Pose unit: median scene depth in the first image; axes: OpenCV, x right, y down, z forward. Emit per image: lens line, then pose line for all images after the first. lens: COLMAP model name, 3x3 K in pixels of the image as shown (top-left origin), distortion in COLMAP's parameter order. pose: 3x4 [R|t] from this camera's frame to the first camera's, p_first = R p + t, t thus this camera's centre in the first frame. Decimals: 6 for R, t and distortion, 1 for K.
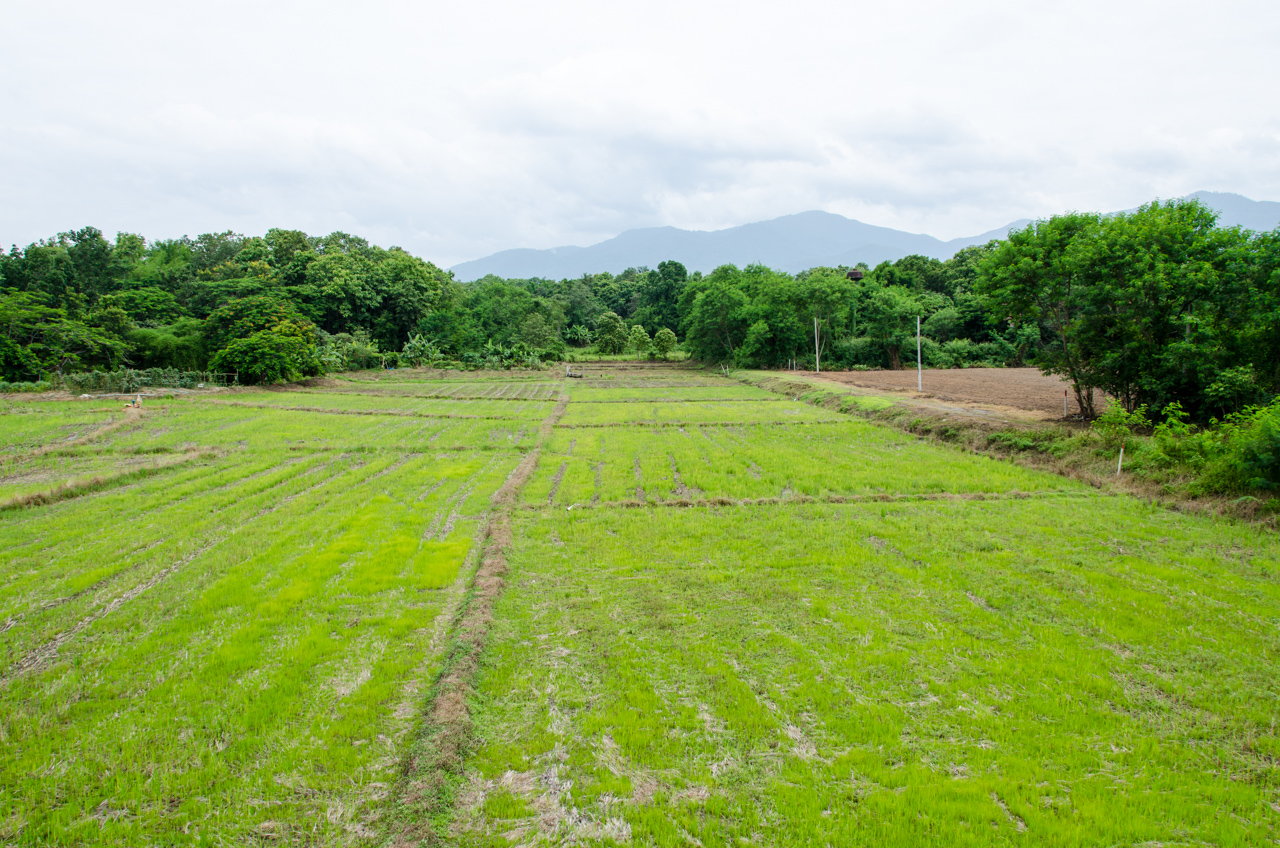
lens RADIAL K [[1003.9, 0, 639.7], [0, 1003.9, 434.8], [0, 0, 1]] dist [0.040715, -0.011070]
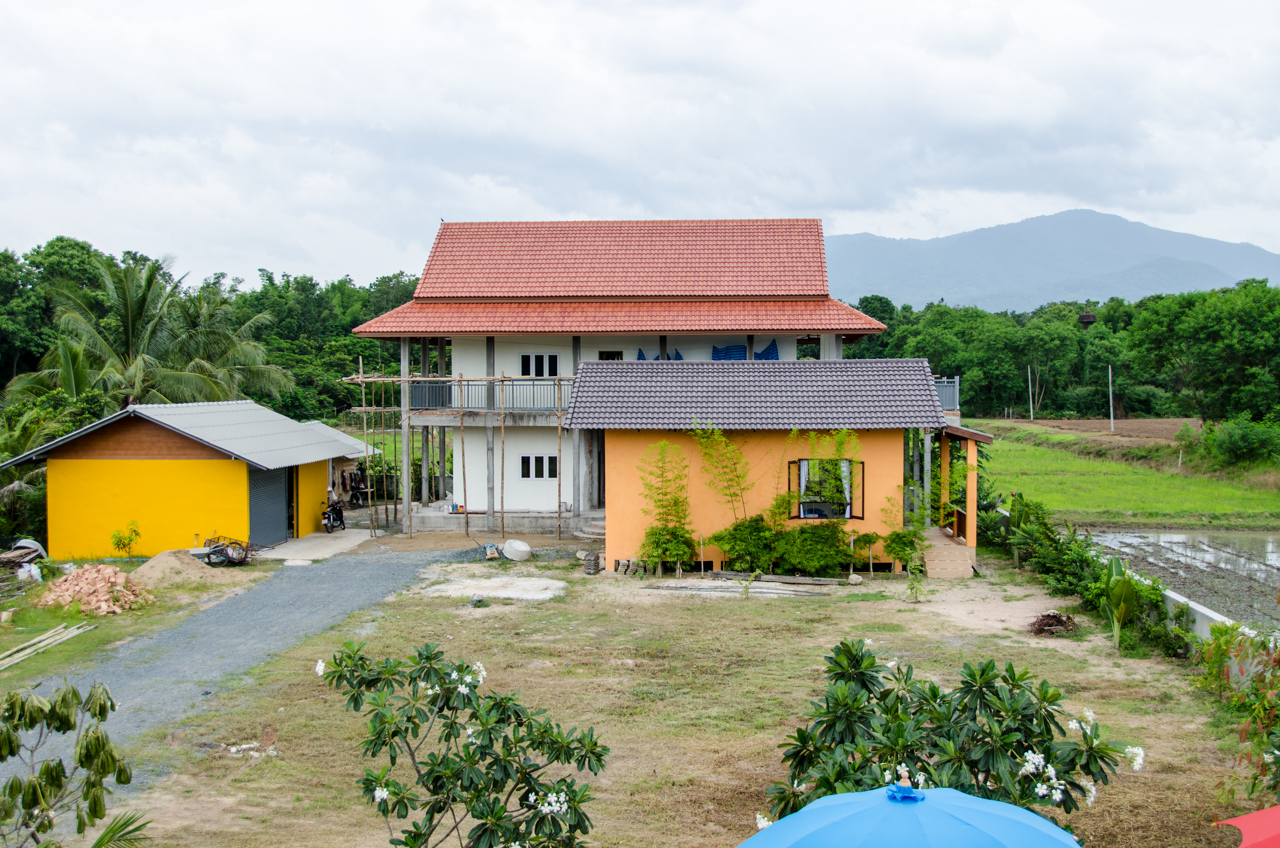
lens RADIAL K [[1411.1, 0, 636.2], [0, 1411.1, 419.7], [0, 0, 1]] dist [-0.007905, 0.000000]
pose [[0.991399, 0.010472, -0.130457, -0.026592], [-0.020197, 0.997095, -0.073441, 0.043412], [0.129309, 0.075444, 0.988730, -0.389312]]
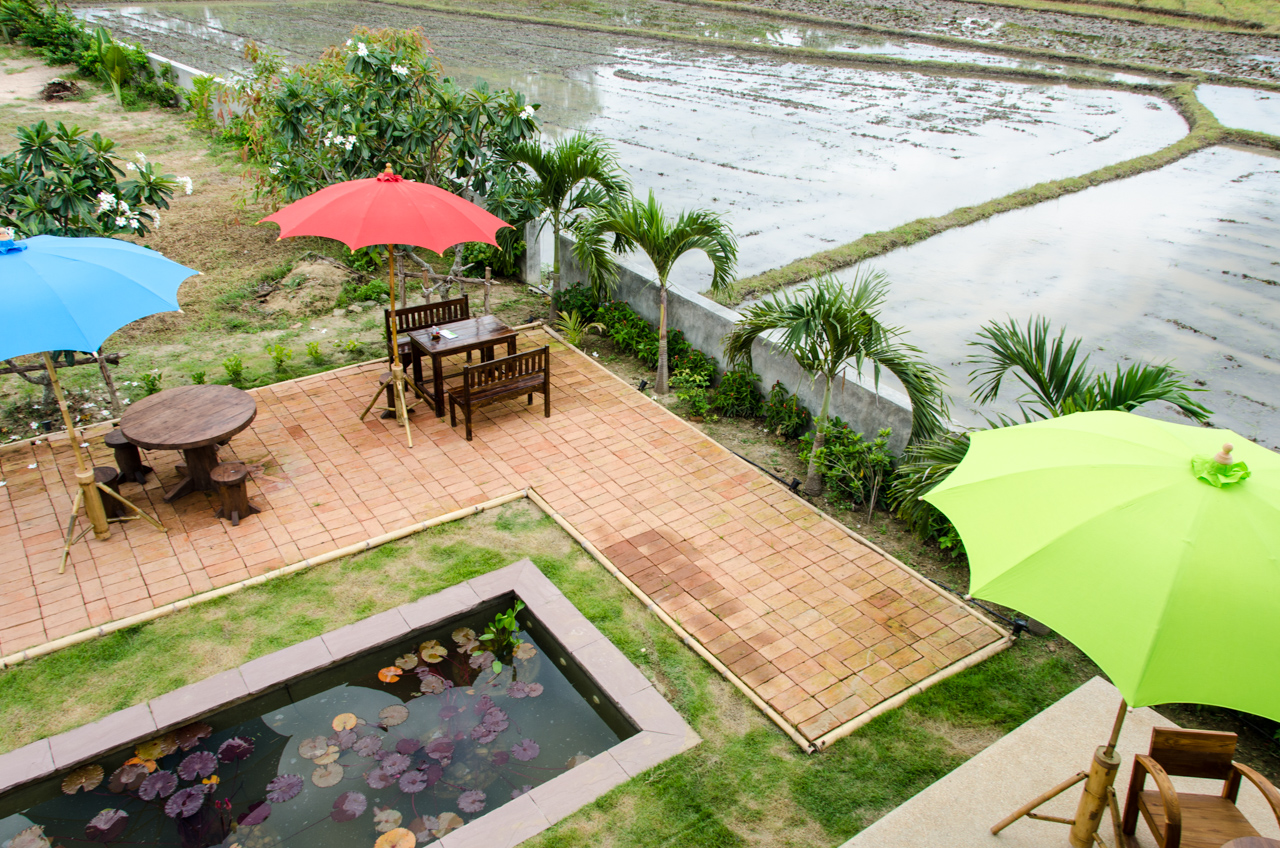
lens RADIAL K [[1003.9, 0, 634.6], [0, 1003.9, 423.8], [0, 0, 1]] dist [0.040715, -0.011070]
pose [[0.787019, -0.269532, 0.554936, -0.031884], [0.037193, 0.918607, 0.393418, 0.044777], [-0.615807, -0.288987, 0.732986, -0.381936]]
